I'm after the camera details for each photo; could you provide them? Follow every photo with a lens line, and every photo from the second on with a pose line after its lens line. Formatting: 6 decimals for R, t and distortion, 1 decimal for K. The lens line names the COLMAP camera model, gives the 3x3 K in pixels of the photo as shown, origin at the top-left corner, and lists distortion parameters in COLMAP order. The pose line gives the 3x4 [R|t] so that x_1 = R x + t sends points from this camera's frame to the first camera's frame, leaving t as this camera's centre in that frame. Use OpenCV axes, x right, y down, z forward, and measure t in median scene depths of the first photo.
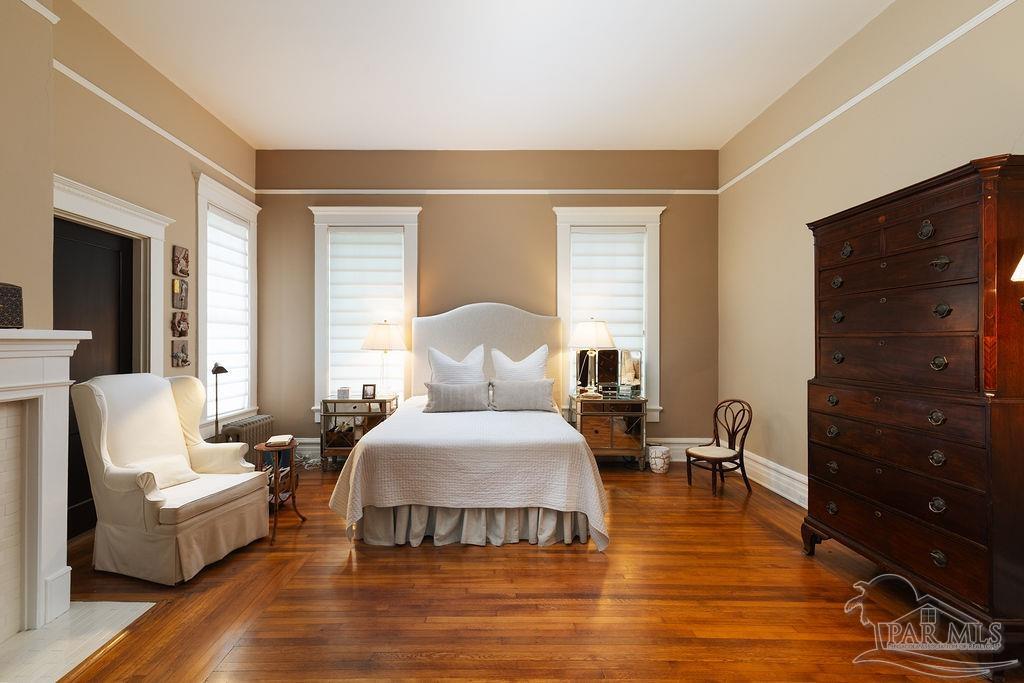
lens RADIAL K [[516.5, 0, 512.0], [0, 516.5, 341.5], [0, 0, 1]] dist [0.000635, 0.000714]
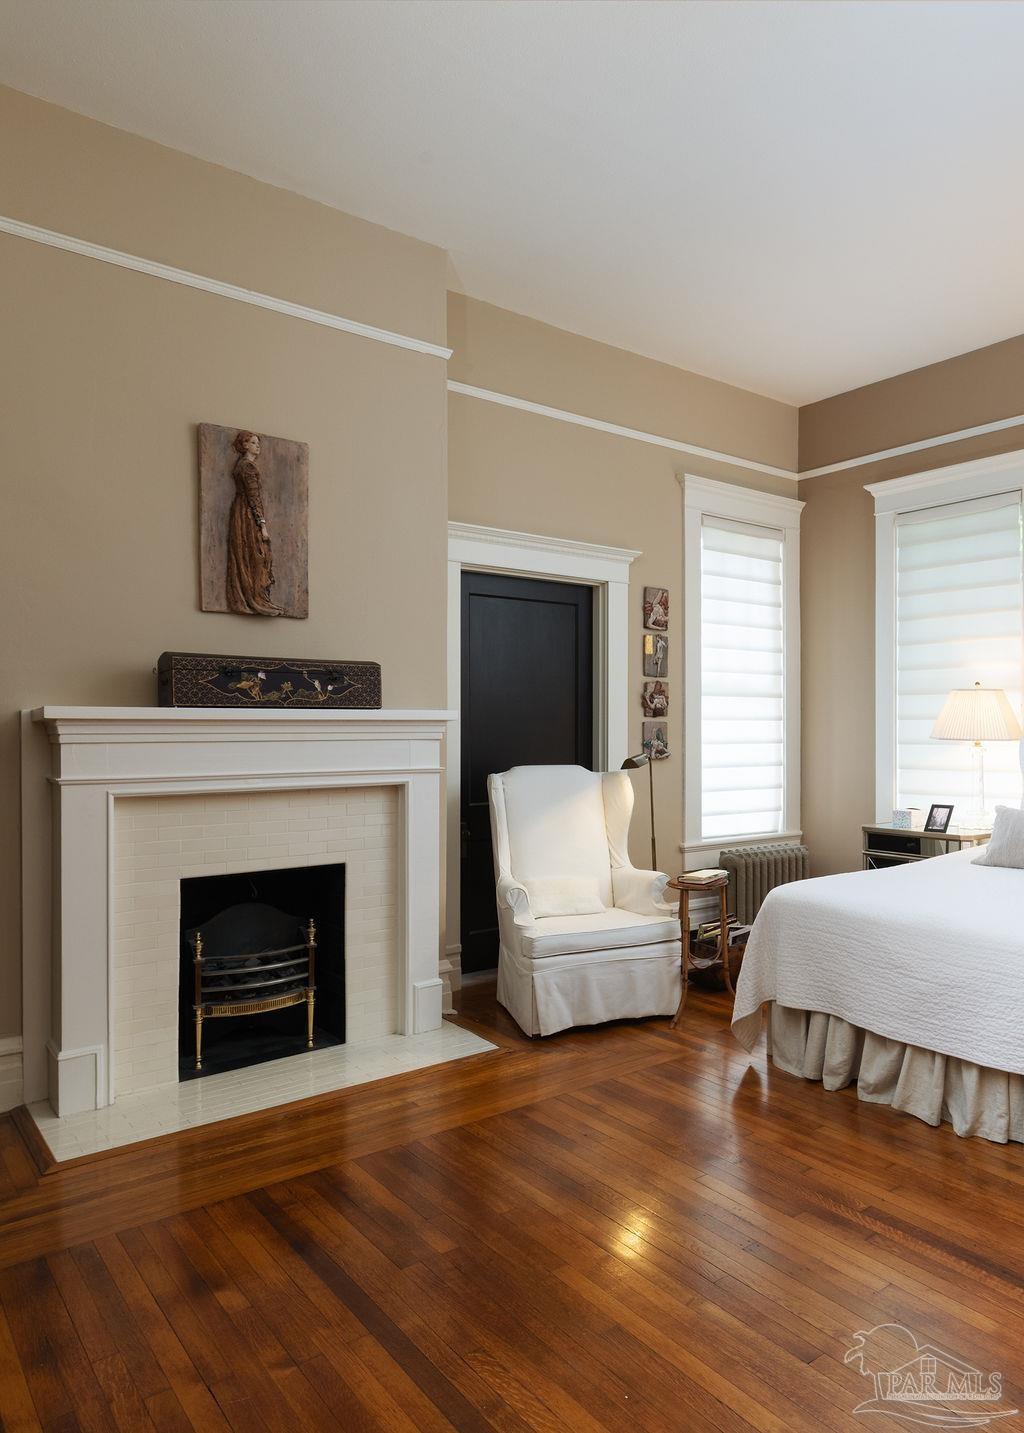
lens RADIAL K [[993.2, 0, 535.1], [0, 993.2, 728.9], [0, 0, 1]] dist [0.000981, 0.002639]
pose [[0.589444, 0.001573, -0.807808, 0.349590], [0.000467, 0.999997, 0.002289, 0.004041], [0.807809, -0.001727, 0.589442, 0.080641]]
